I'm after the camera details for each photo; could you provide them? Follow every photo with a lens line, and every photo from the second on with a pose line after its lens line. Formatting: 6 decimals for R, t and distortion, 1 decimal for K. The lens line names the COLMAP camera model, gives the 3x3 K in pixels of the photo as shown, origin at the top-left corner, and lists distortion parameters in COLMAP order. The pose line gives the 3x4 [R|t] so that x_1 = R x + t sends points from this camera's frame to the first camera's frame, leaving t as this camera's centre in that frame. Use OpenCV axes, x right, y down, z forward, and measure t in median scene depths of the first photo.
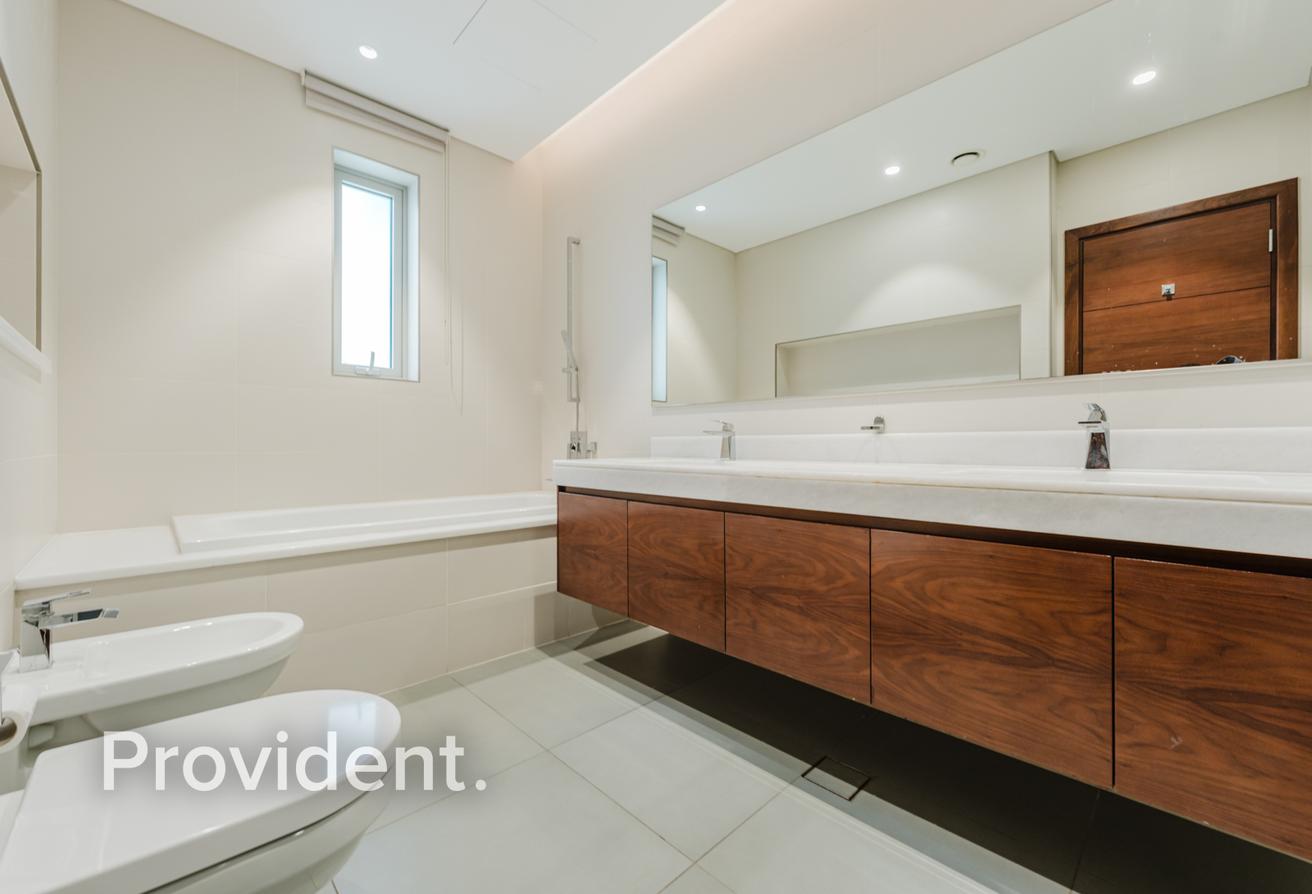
lens RADIAL K [[524.4, 0, 656.0], [0, 524.4, 447.0], [0, 0, 1]] dist [0.000251, -0.000007]
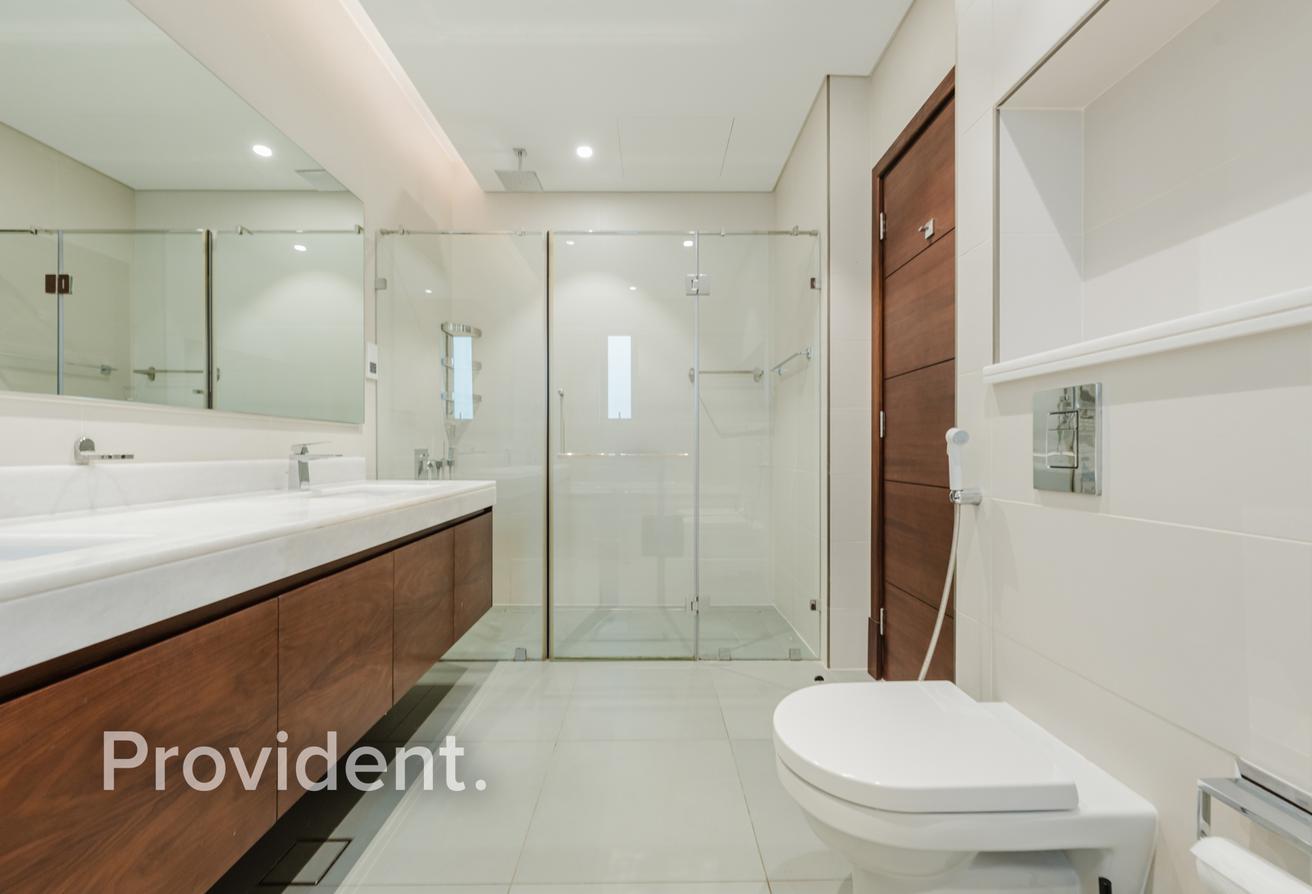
lens RADIAL K [[524.4, 0, 656.0], [0, 524.4, 447.0], [0, 0, 1]] dist [0.000251, -0.000007]
pose [[-0.727393, 0.006728, 0.686188, -0.630944], [0.003823, 0.999976, -0.005752, -0.048342], [-0.686210, -0.001561, -0.727402, 1.153313]]
